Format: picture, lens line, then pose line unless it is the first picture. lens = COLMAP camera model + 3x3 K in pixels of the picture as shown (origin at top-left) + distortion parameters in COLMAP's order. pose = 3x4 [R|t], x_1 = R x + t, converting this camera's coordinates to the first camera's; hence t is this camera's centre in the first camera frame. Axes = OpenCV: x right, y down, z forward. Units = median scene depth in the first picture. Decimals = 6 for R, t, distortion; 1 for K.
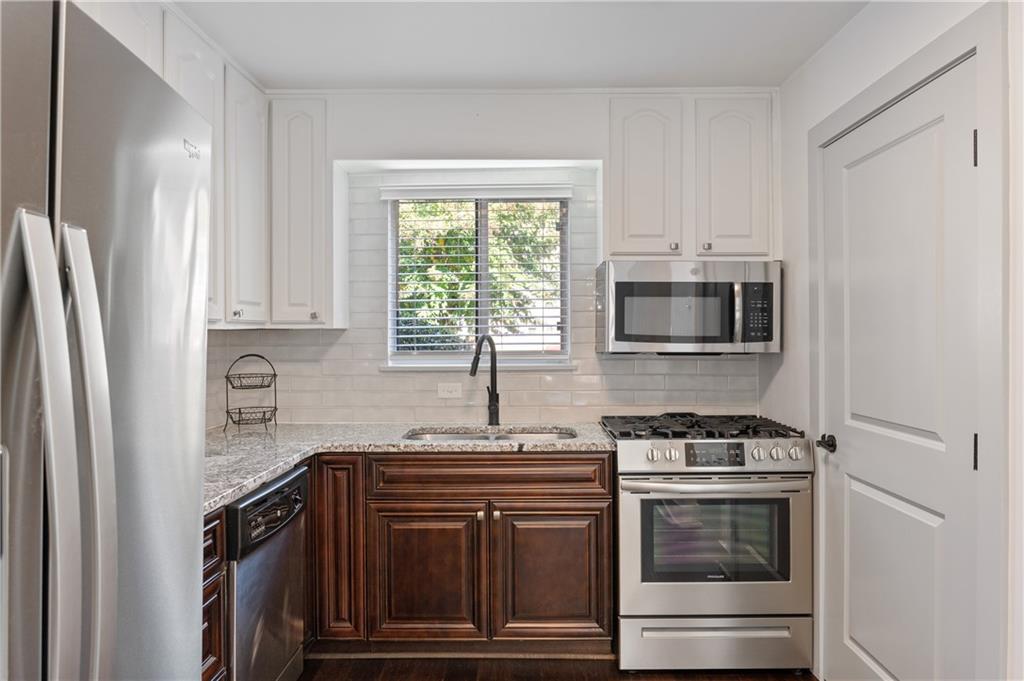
lens RADIAL K [[689.6, 0, 512.0], [0, 689.6, 340.5], [0, 0, 1]] dist [-0.010084, -0.000936]
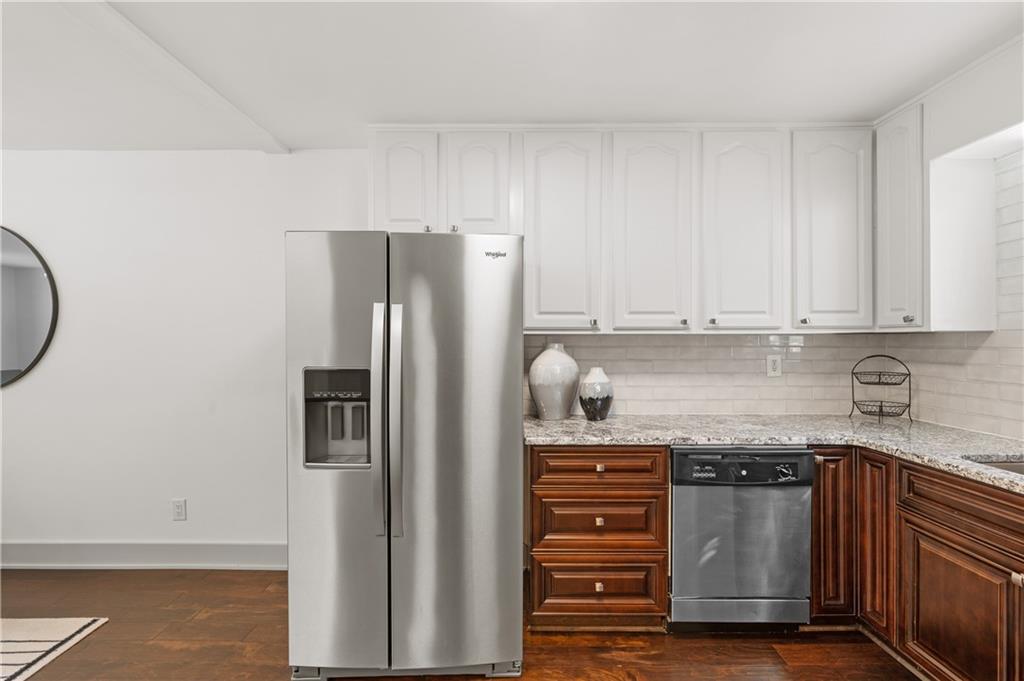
lens RADIAL K [[461.6, 0, 512.0], [0, 461.6, 340.5], [0, 0, 1]] dist [-0.003025, -0.000135]
pose [[0.008050, 0.003087, -0.999963, 0.417782], [-0.007398, 0.999968, 0.003027, -0.001874], [0.999940, 0.007373, 0.008073, 0.416162]]
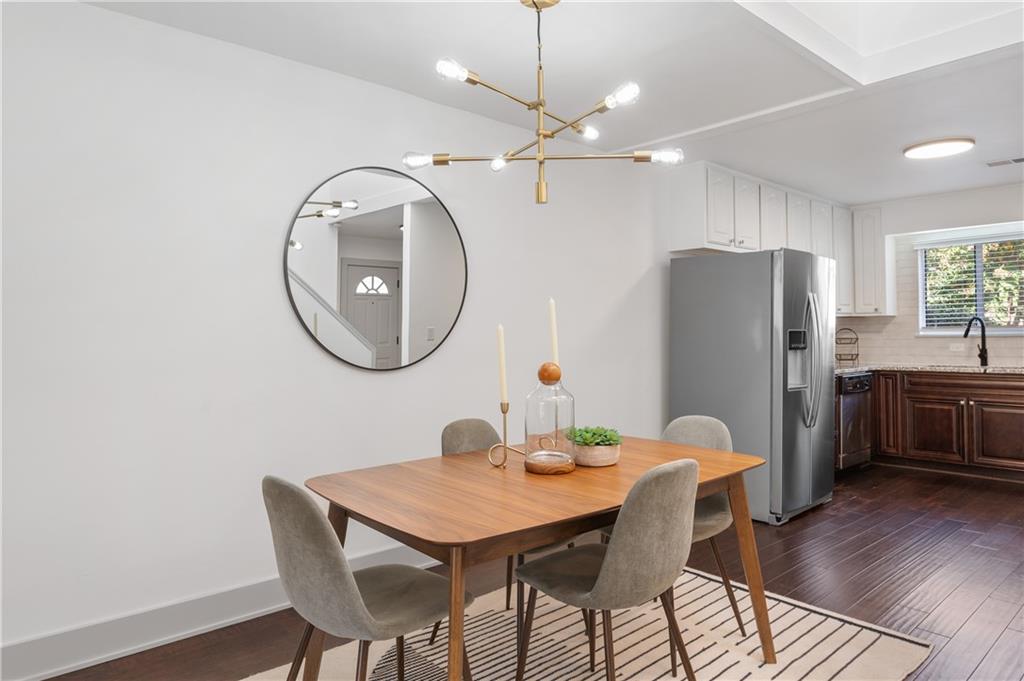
lens RADIAL K [[648.5, 0, 514.6], [0, 648.5, 318.8], [0, 0, 1]] dist [-0.006266, -0.001946]
pose [[0.676955, -0.020598, -0.735736, 0.446908], [-0.002358, 0.999542, -0.030153, 0.058243], [0.736020, 0.022147, 0.676597, -1.231647]]
